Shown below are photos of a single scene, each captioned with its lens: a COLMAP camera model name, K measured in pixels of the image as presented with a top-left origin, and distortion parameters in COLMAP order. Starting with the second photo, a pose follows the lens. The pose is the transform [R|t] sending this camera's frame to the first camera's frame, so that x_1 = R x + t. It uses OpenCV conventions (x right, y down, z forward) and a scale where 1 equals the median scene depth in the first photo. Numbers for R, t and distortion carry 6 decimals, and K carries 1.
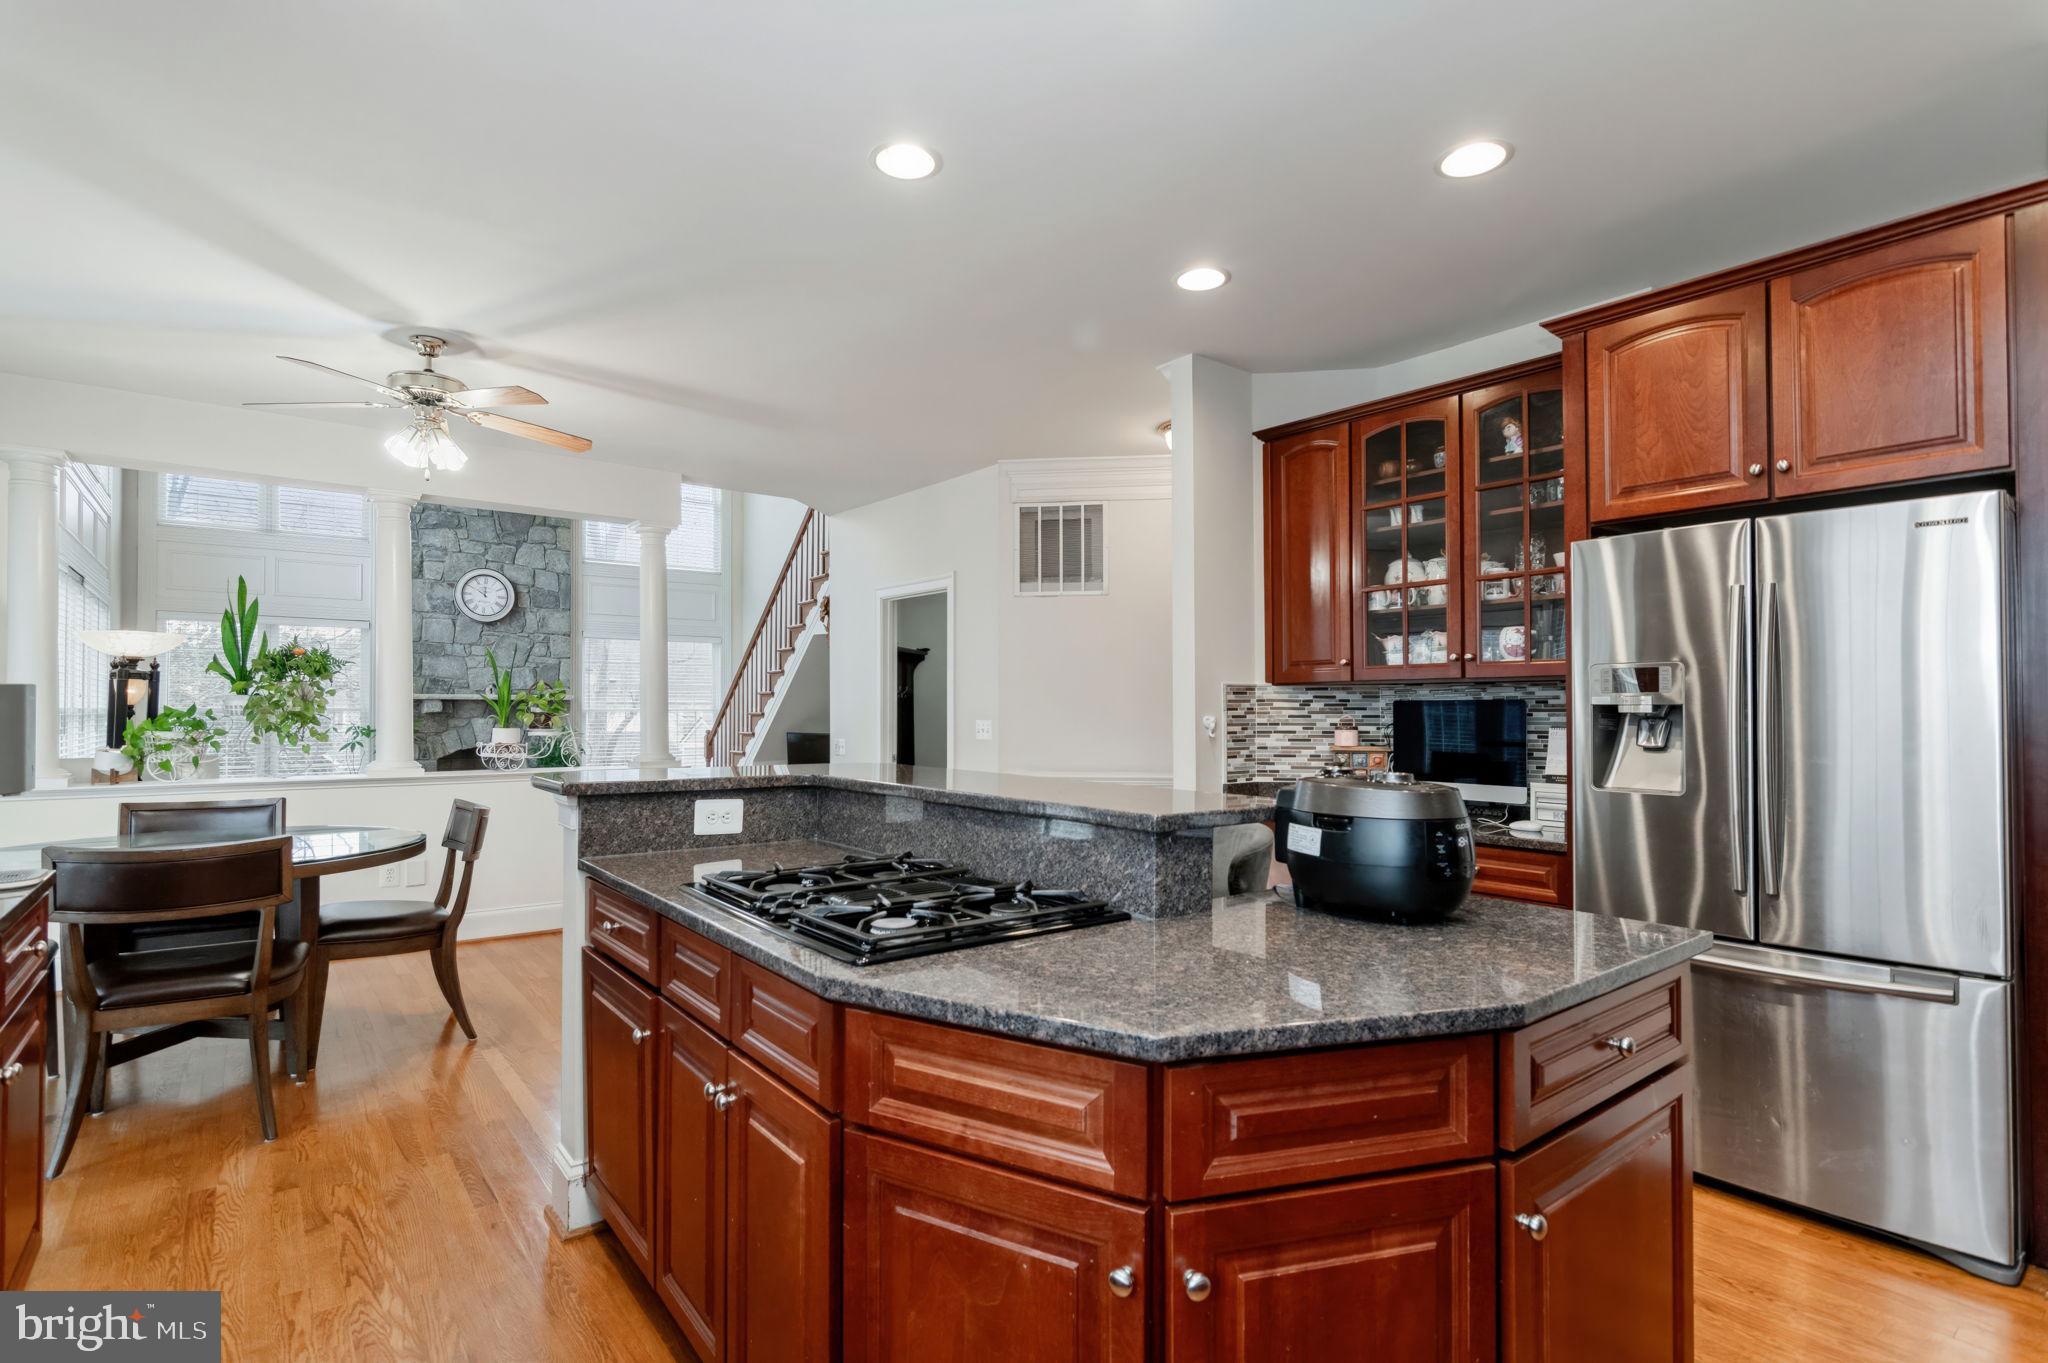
lens RADIAL K [[984.9, 0, 1017.9], [0, 984.9, 693.6], [0, 0, 1]] dist [-0.001669, 0.000191]
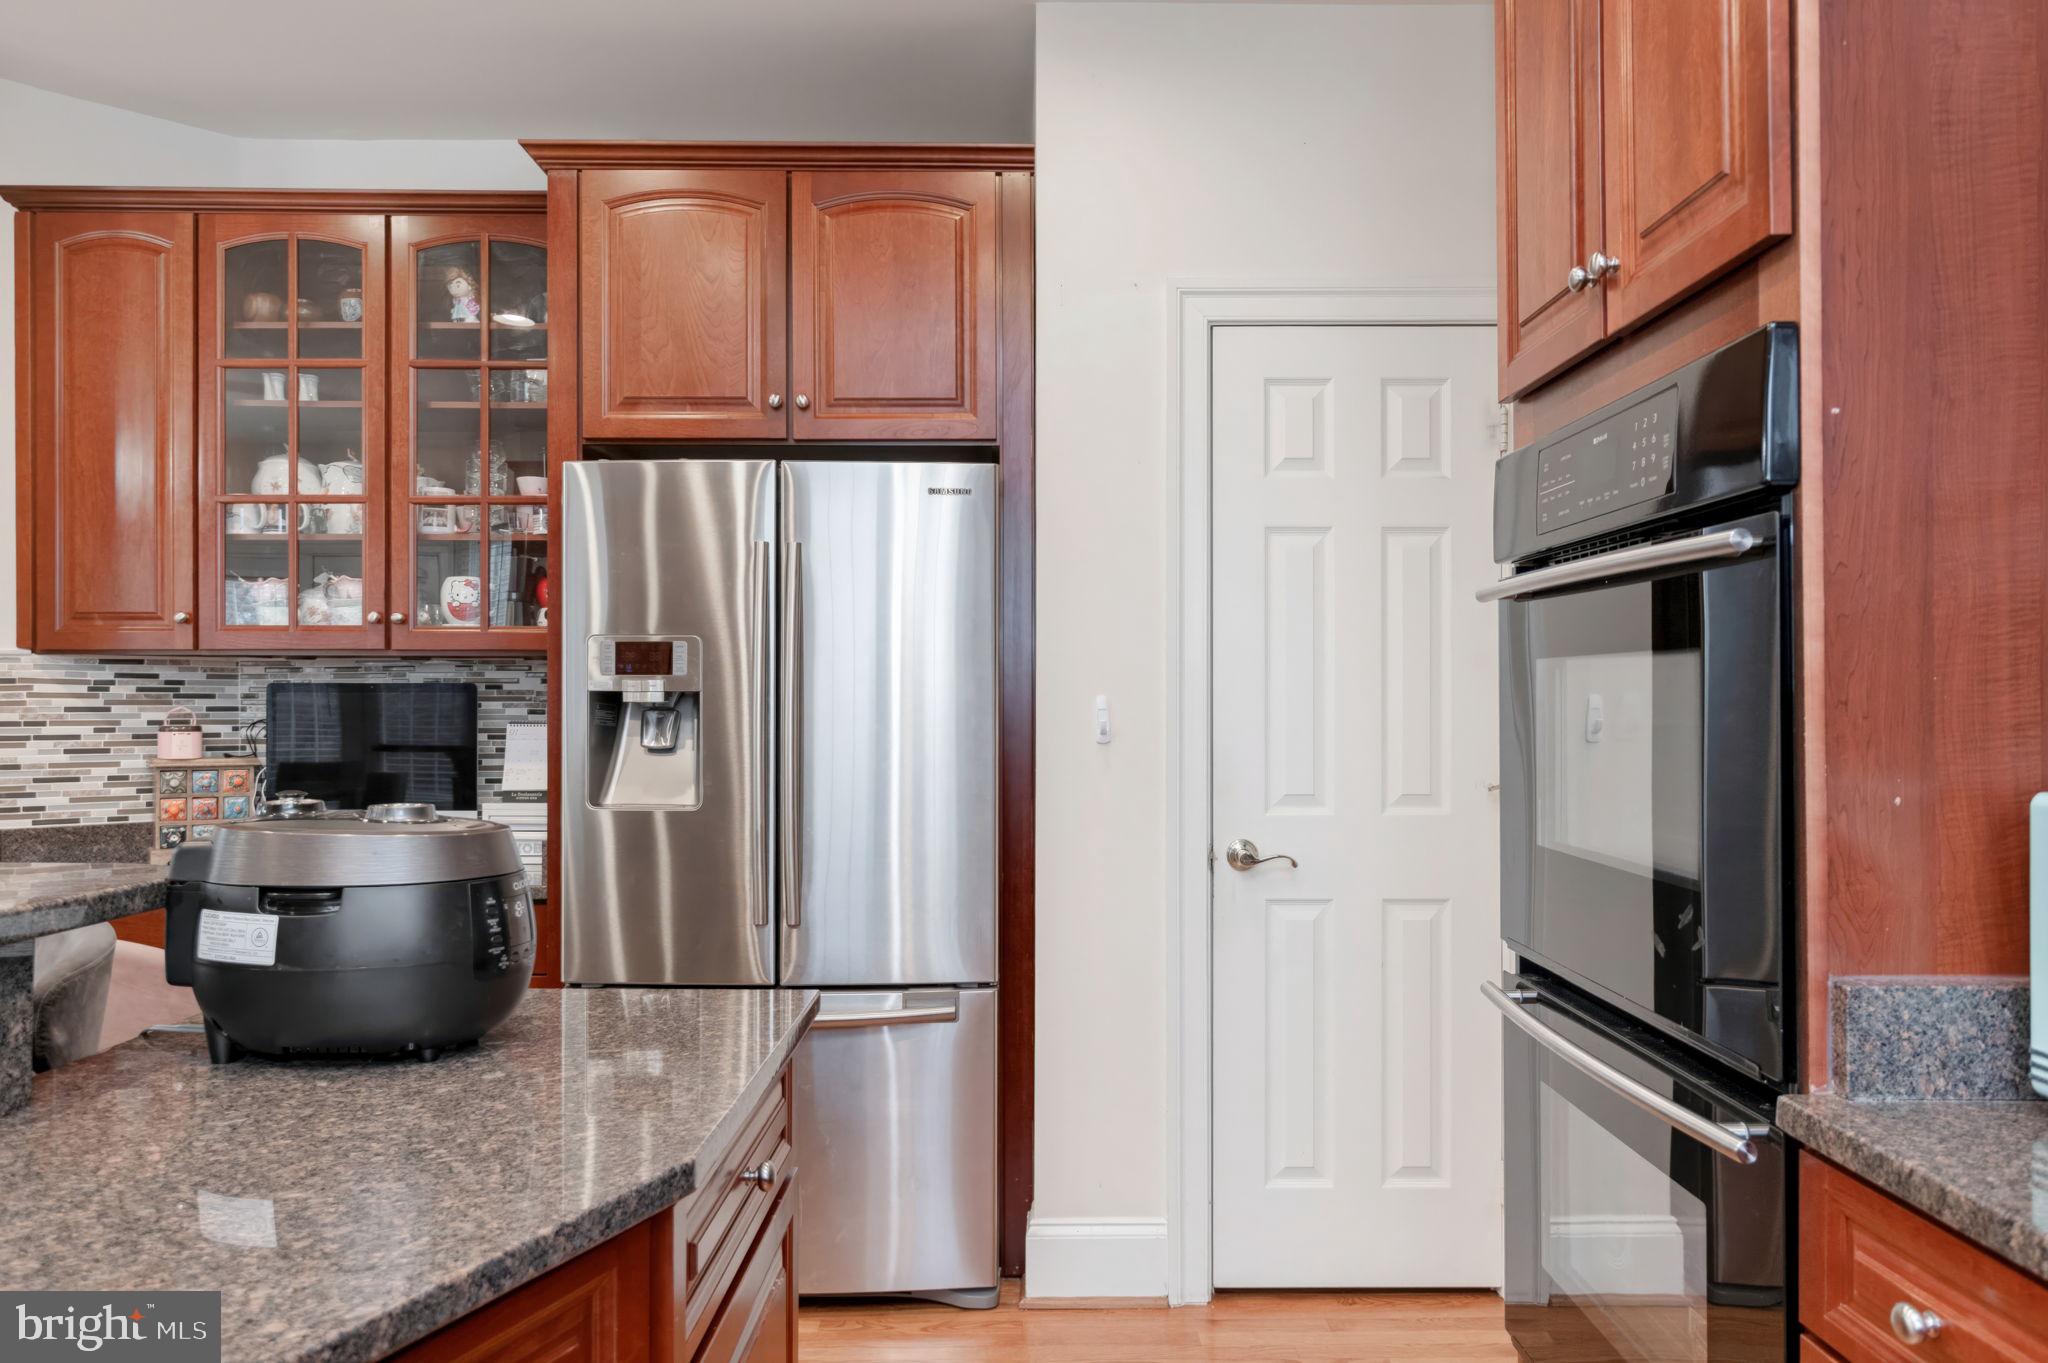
lens RADIAL K [[1411.7, 0, 1022.6], [0, 1411.7, 688.6], [0, 0, 1]] dist [0.002766, 0.001361]
pose [[0.620692, 0.006320, 0.784029, -0.025717], [-0.013742, 0.999902, 0.002818, 0.002086], [-0.783934, -0.012523, 0.620718, 0.097036]]
